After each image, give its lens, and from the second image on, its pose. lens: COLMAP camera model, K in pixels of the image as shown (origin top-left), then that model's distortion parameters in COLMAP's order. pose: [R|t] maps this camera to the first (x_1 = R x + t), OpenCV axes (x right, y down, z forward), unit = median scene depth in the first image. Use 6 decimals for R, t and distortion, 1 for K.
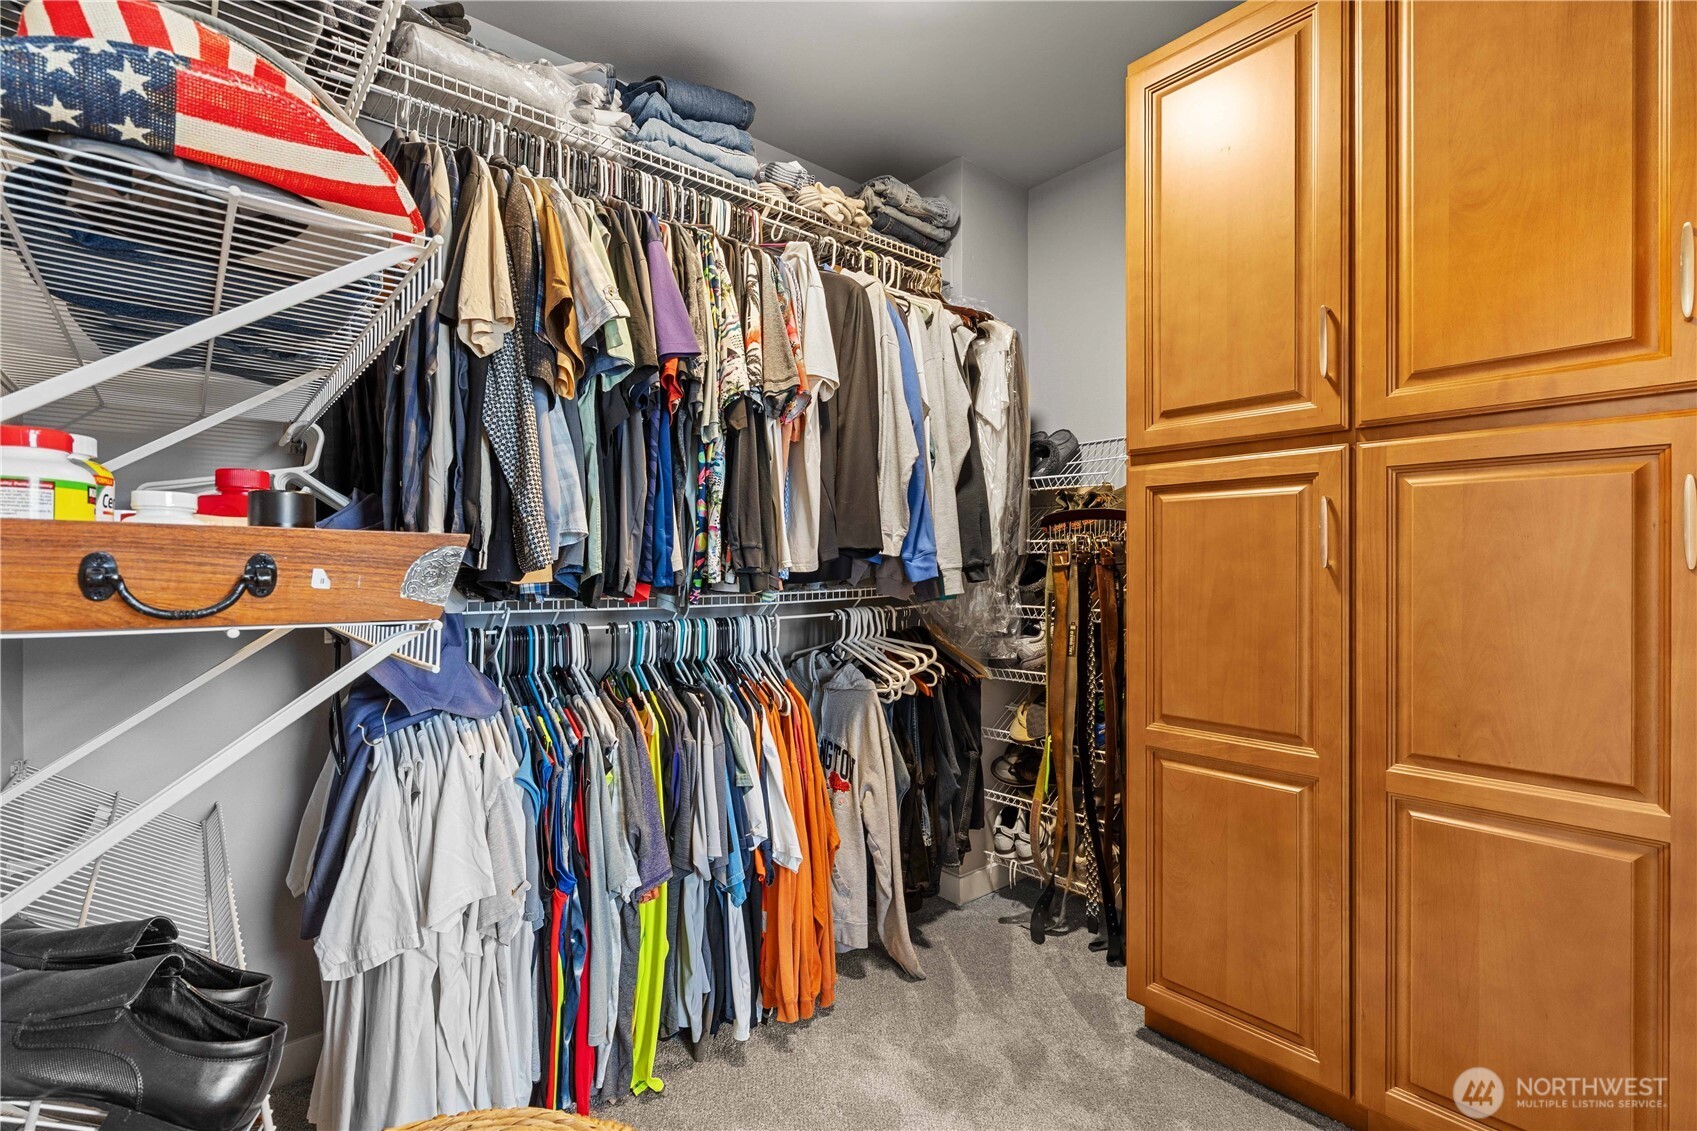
lens RADIAL K [[774.0, 0, 829.1], [0, 774.0, 556.2], [0, 0, 1]] dist [-0.006162, 0.000375]
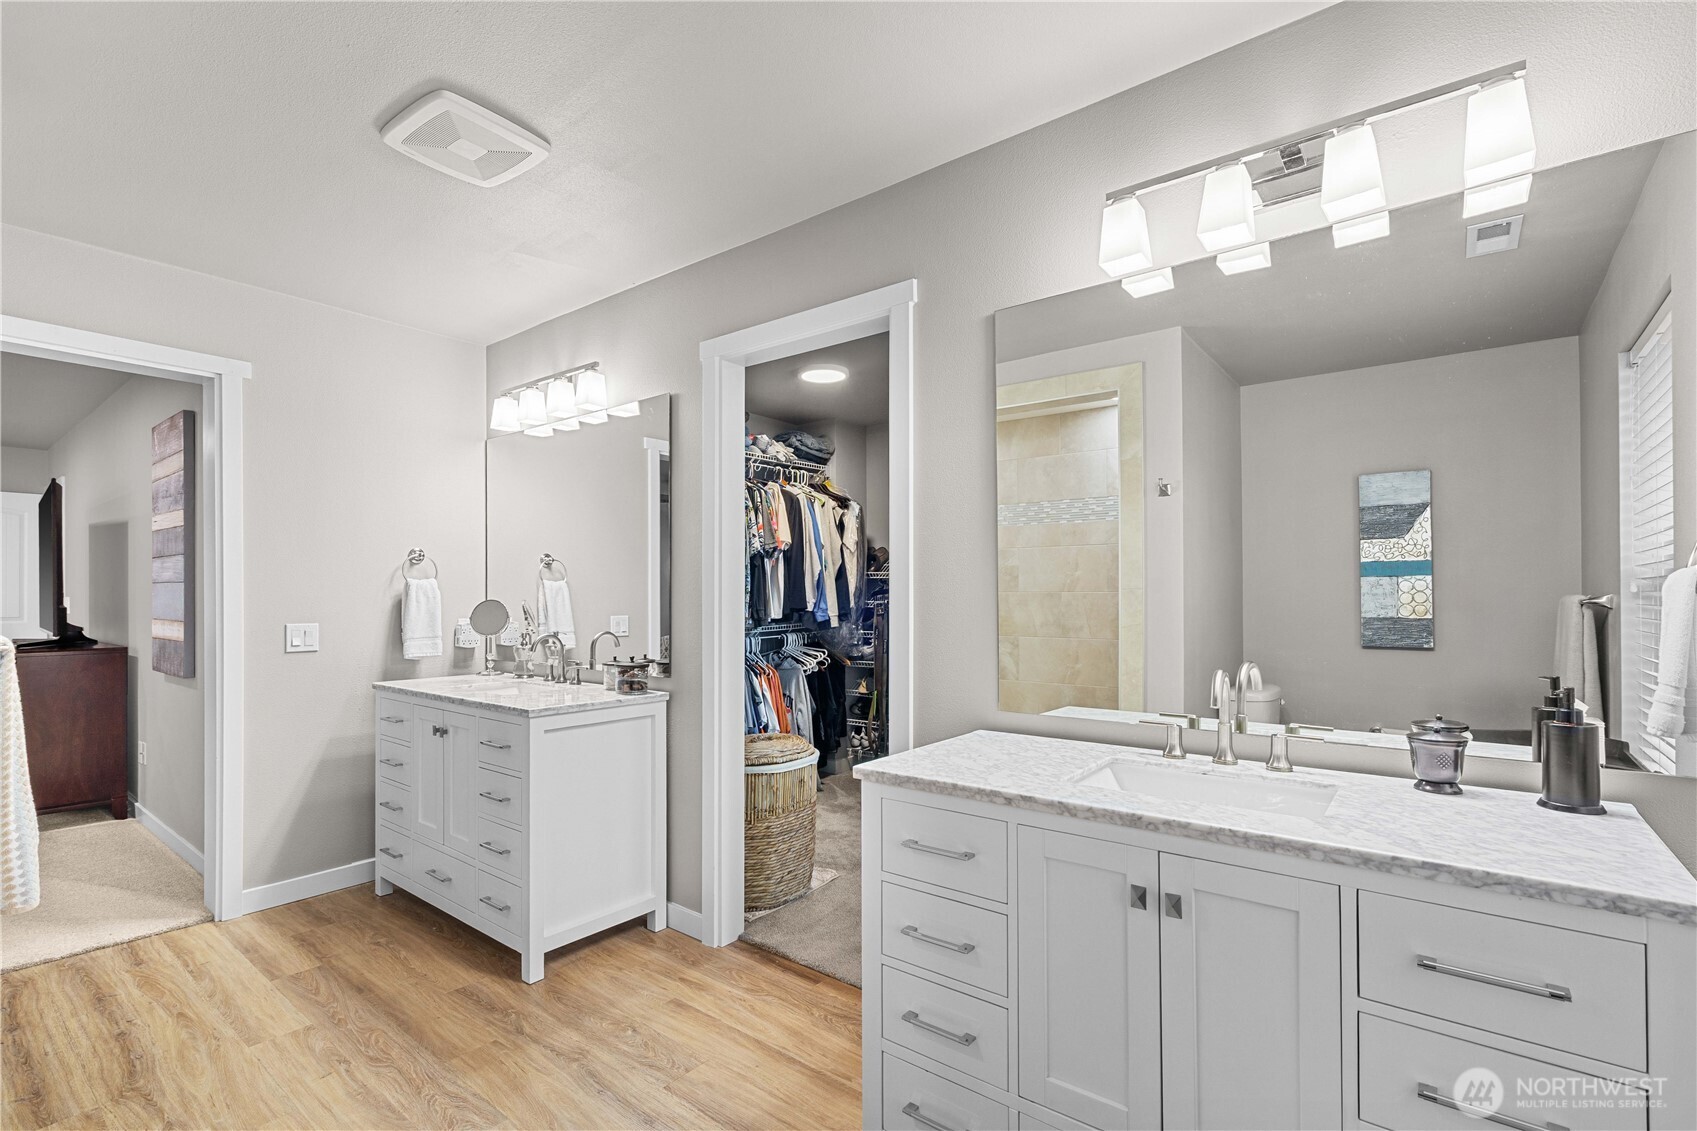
lens RADIAL K [[794.0, 0, 836.5], [0, 794.0, 575.5], [0, 0, 1]] dist [0.001732, 0.000756]
pose [[0.979258, -0.000676, 0.202618, -0.298244], [0.002848, 0.999942, -0.010427, -0.074853], [-0.202599, 0.010788, 0.979202, -1.260287]]
